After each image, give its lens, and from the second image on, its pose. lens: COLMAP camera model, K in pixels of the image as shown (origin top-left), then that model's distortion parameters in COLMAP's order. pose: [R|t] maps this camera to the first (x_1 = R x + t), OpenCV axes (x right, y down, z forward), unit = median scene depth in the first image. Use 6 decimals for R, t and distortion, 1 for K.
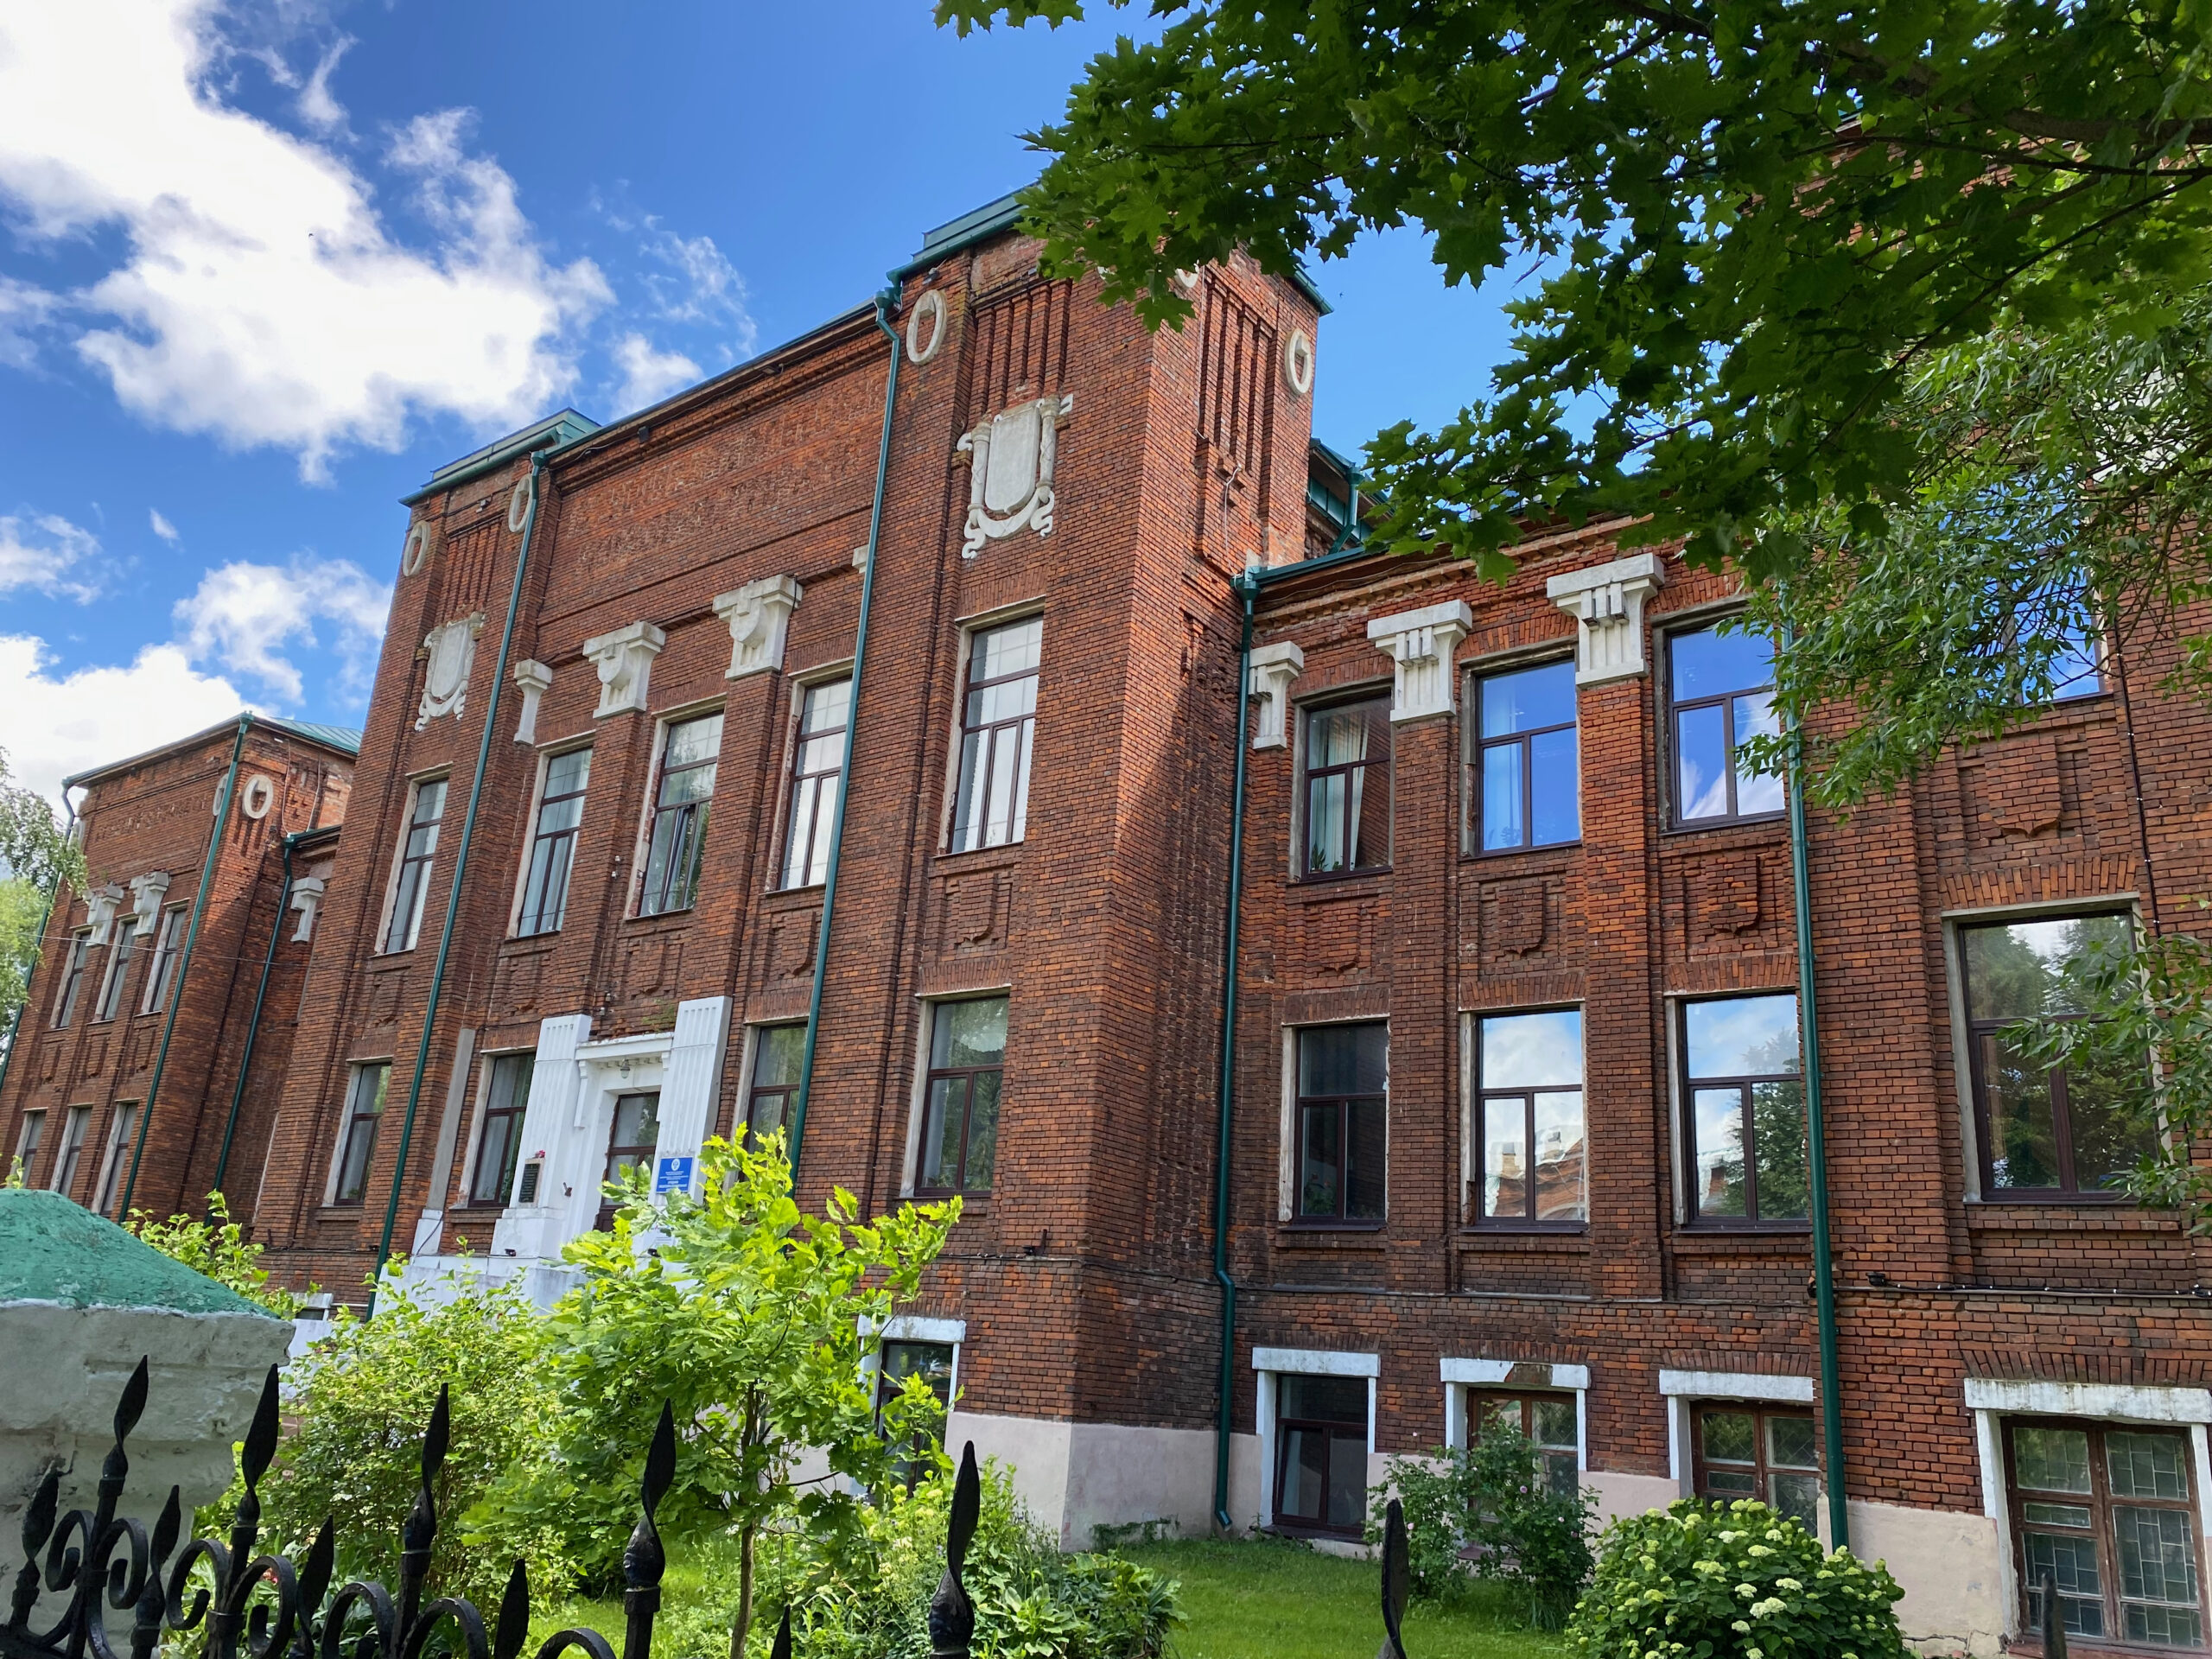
lens RADIAL K [[1709.1, 0, 1109.6], [0, 1709.1, 818.5], [0, 0, 1]] dist [0.003182, -0.015723]
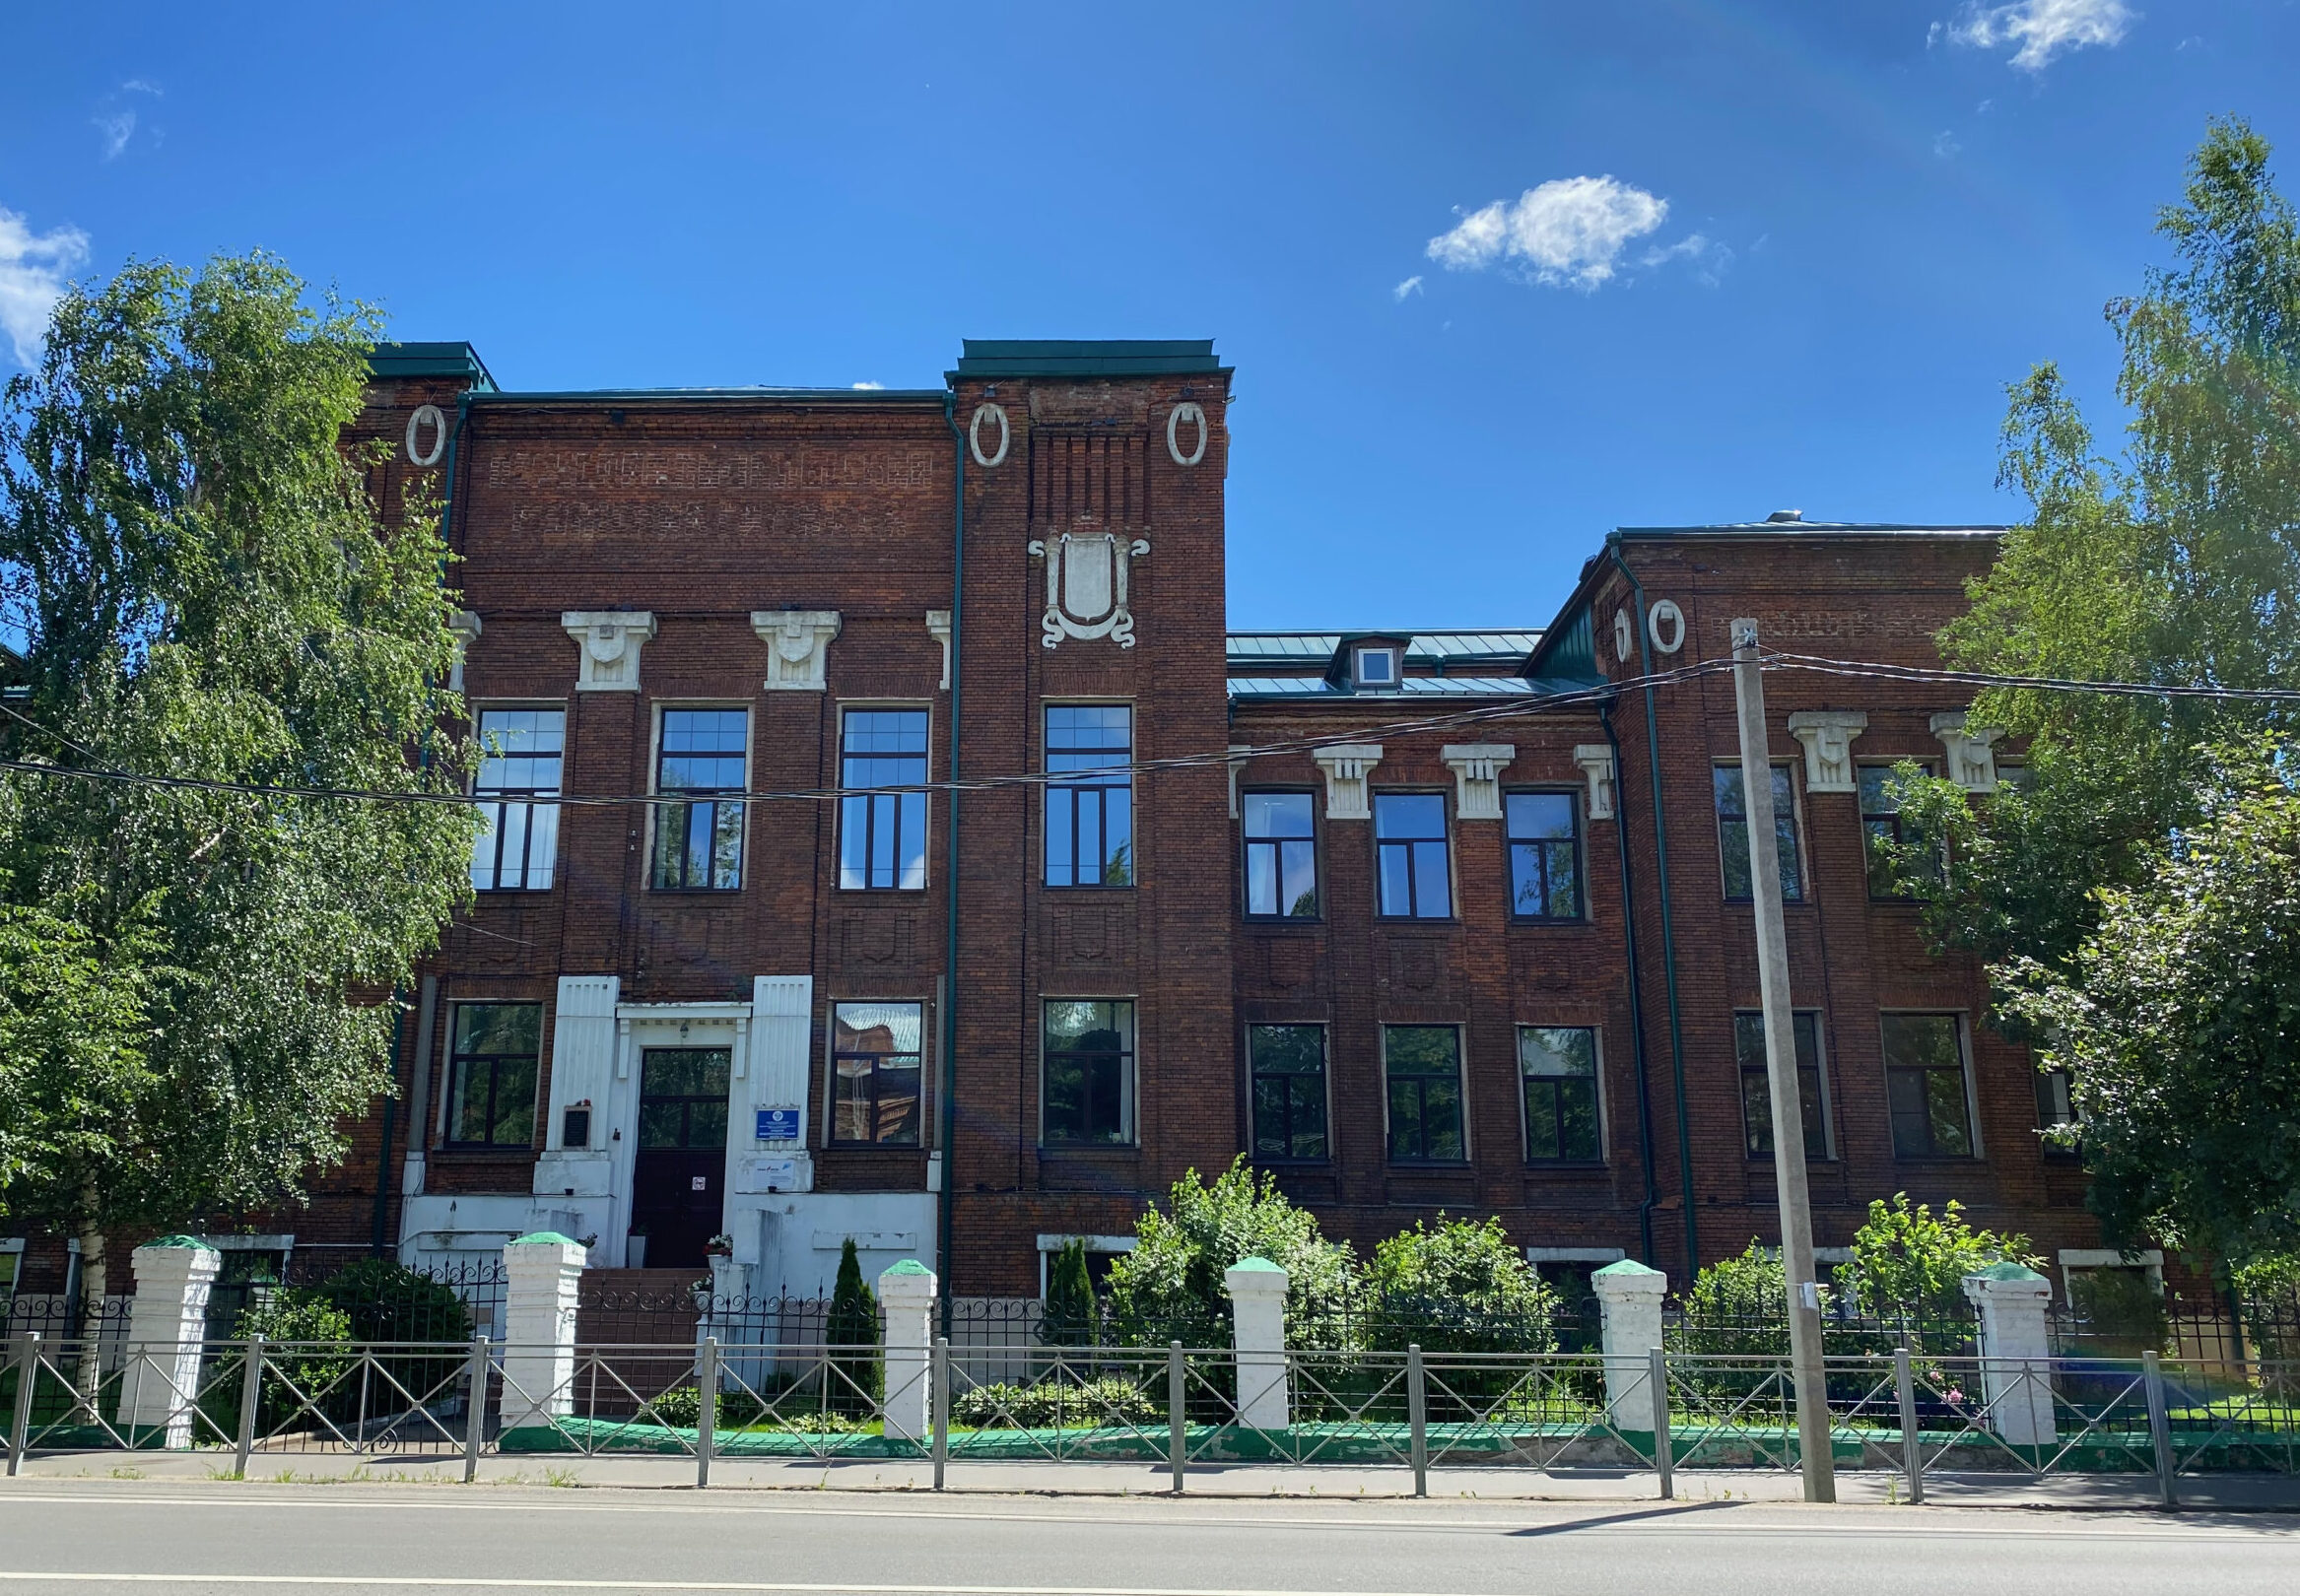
lens RADIAL K [[1784.2, 0, 1144.1], [0, 1784.2, 807.7], [0, 0, 1]] dist [0.025918, 0.002253]
pose [[0.799972, 0.092191, 0.592913, -0.799311], [-0.143471, 0.988853, 0.039820, -0.096716], [-0.582633, -0.116920, 0.804281, -0.128247]]
